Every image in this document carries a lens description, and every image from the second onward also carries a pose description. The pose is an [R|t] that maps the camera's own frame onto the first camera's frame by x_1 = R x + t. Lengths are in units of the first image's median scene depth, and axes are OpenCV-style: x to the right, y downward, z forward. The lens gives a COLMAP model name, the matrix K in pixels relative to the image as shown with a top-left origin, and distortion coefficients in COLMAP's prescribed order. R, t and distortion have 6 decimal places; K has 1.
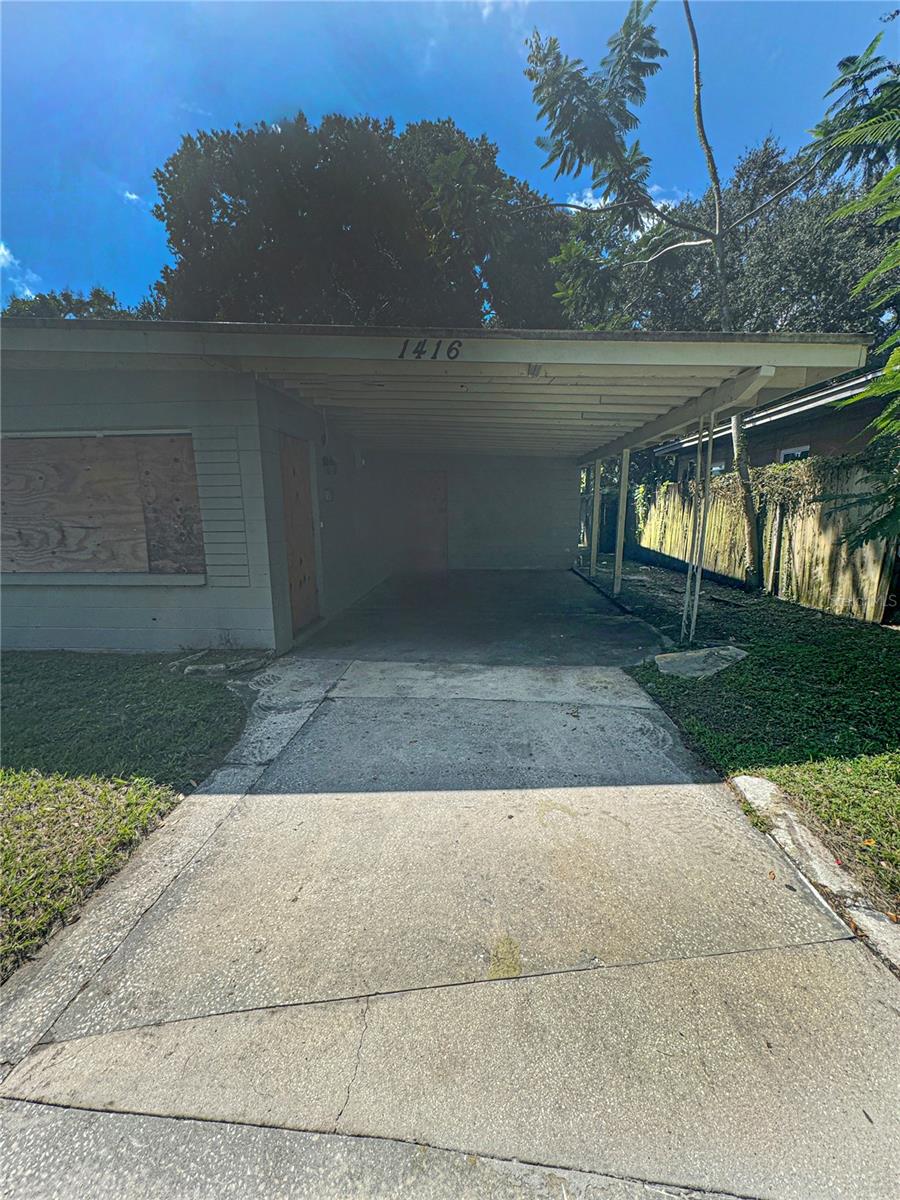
lens RADIAL K [[483.9, 0, 448.5], [0, 483.9, 605.6], [0, 0, 1]] dist [-0.001368, -0.000180]
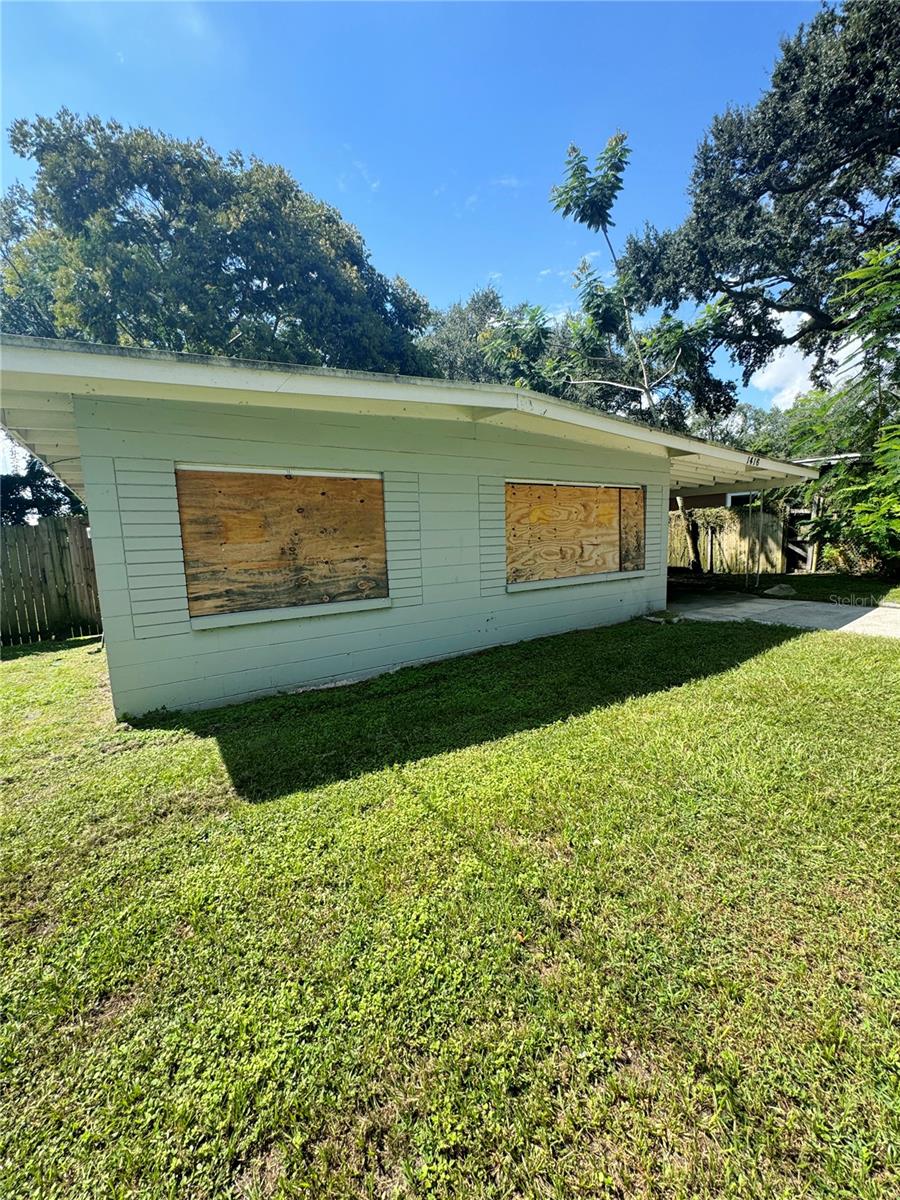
lens RADIAL K [[483.9, 0, 441.6], [0, 483.9, 602.9], [0, 0, 1]] dist [-0.001368, -0.000180]
pose [[0.788734, -0.103138, 0.606021, -2.077407], [0.152829, 0.987773, -0.030798, -0.005653], [-0.595434, 0.116909, 0.794852, 0.091218]]
